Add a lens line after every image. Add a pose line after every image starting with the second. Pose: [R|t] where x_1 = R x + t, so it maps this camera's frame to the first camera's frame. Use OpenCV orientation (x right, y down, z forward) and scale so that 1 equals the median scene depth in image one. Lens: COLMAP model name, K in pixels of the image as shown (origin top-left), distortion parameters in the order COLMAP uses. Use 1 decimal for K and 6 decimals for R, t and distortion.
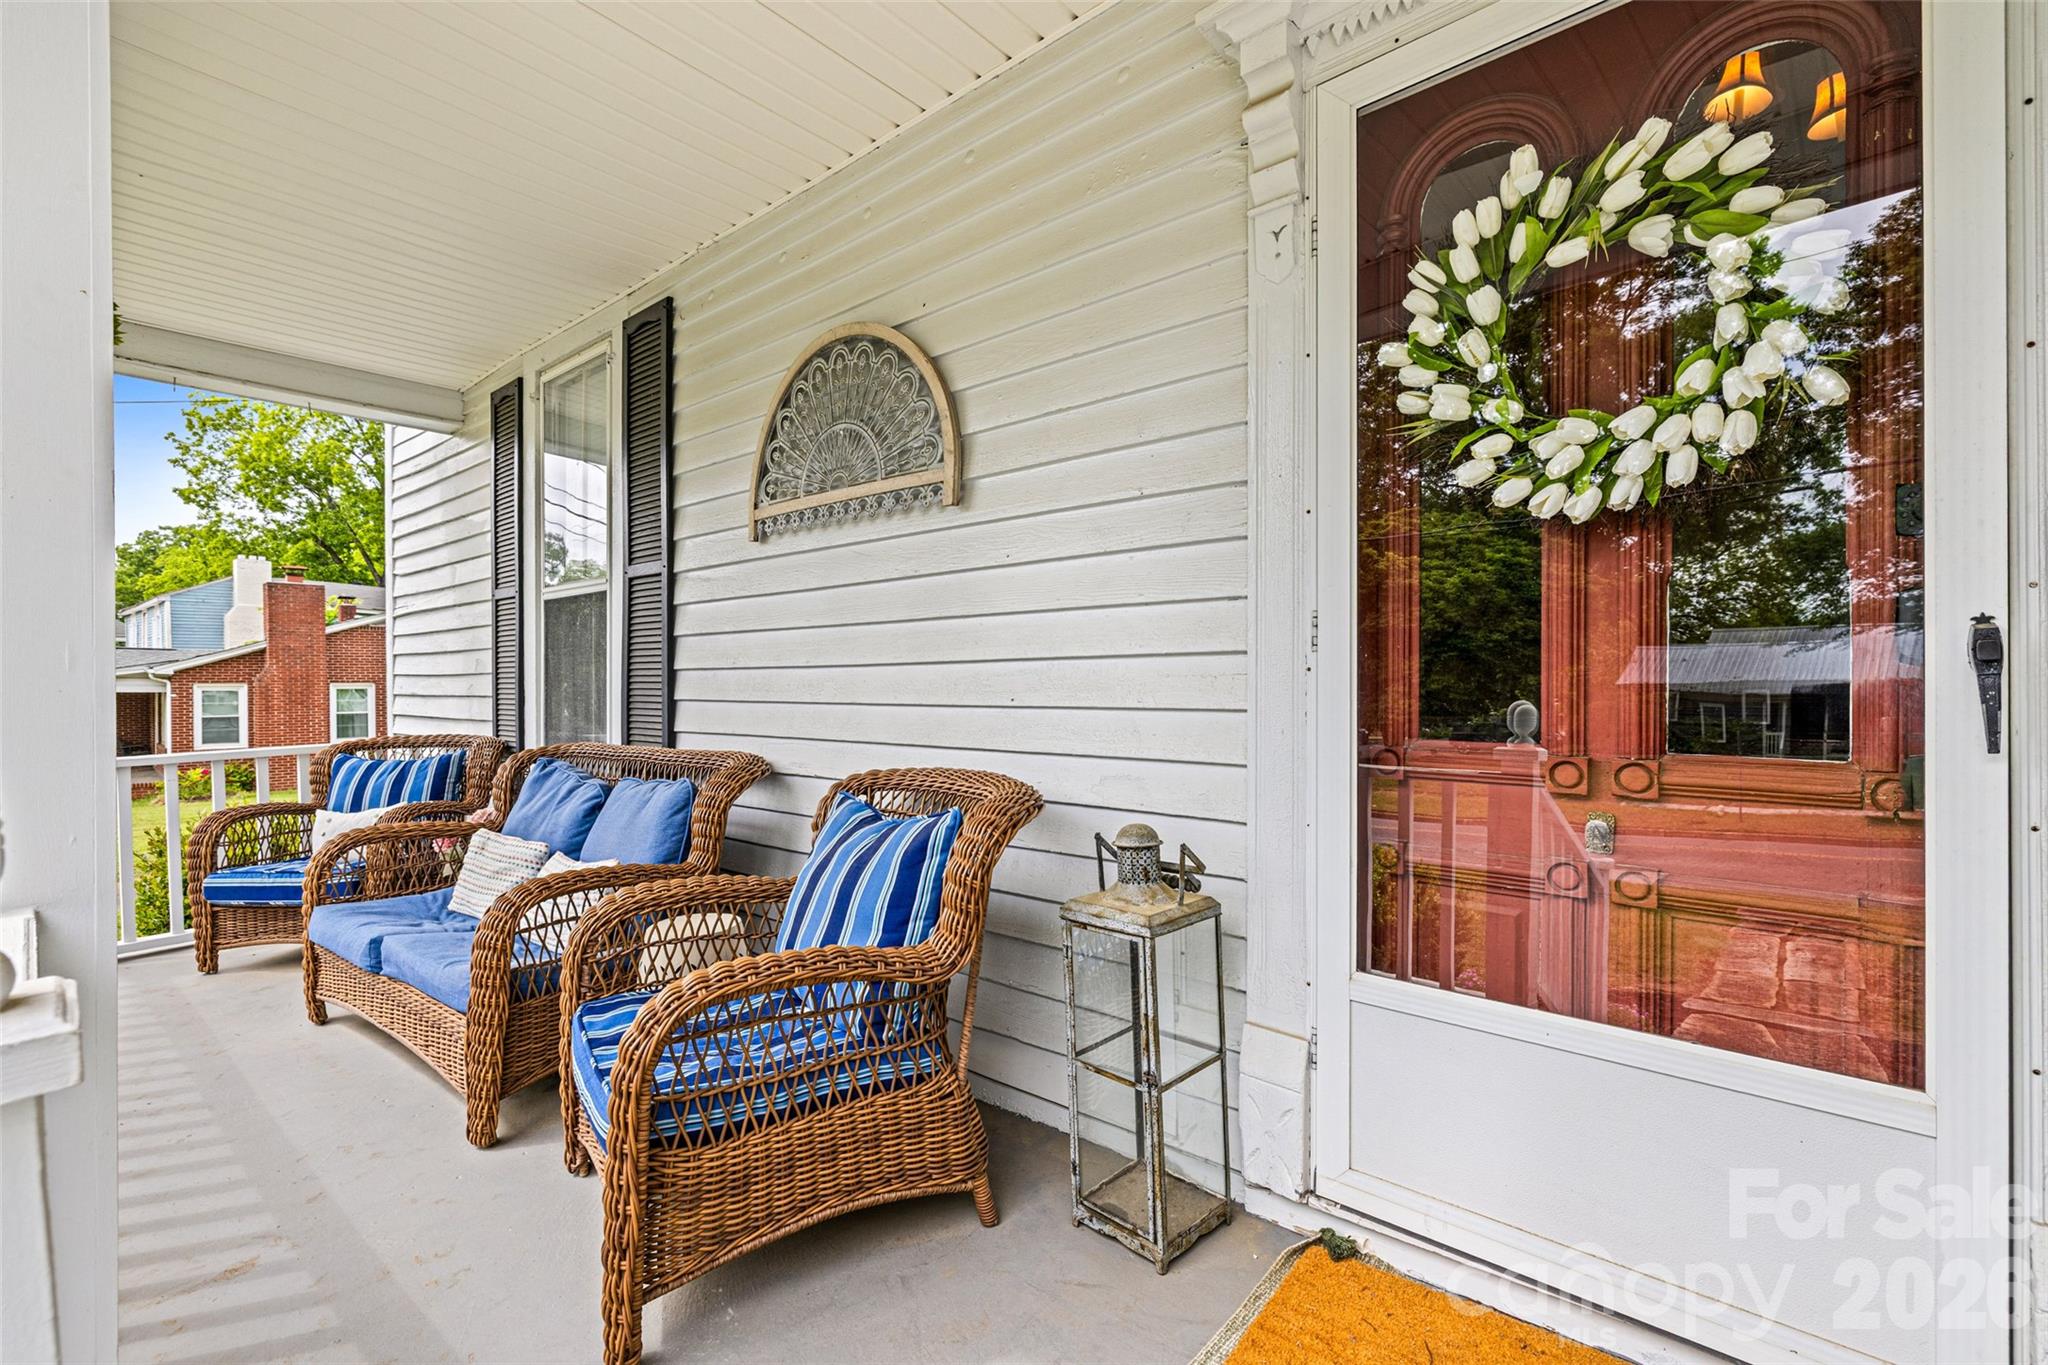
lens RADIAL K [[861.5, 0, 1025.0], [0, 861.5, 681.9], [0, 0, 1]] dist [-0.000343, -0.000099]
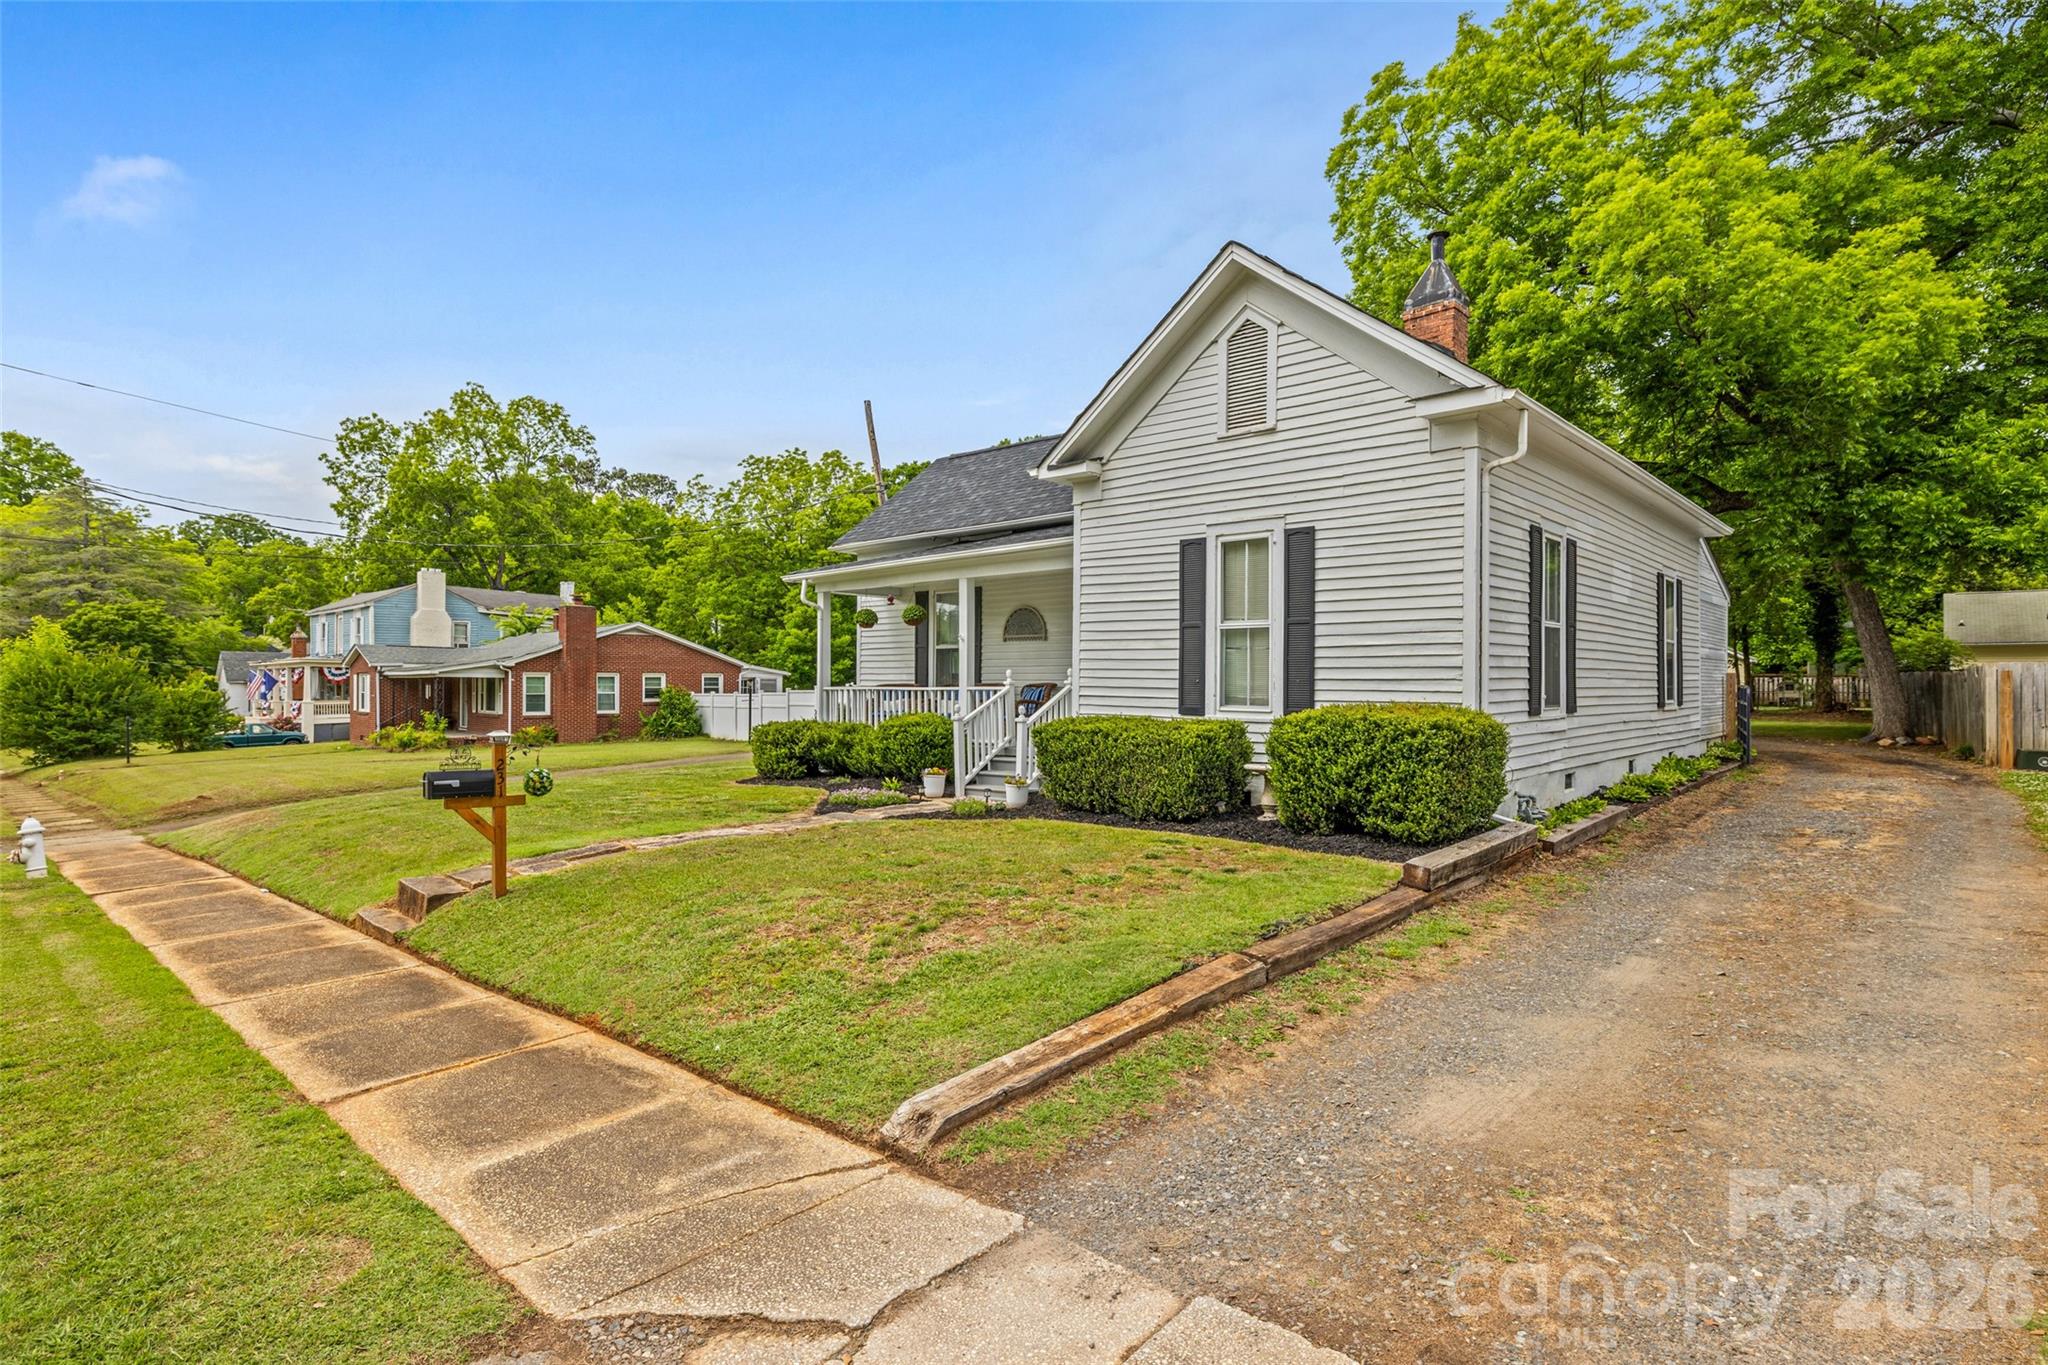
lens RADIAL K [[1064.9, 0, 1024.8], [0, 1064.9, 680.8], [0, 0, 1]] dist [-0.000469, 0.000025]
pose [[0.998934, 0.018131, -0.042449, 0.005361], [-0.018523, 0.999789, -0.008865, 0.007883], [0.042280, 0.009642, 0.999059, -0.377177]]
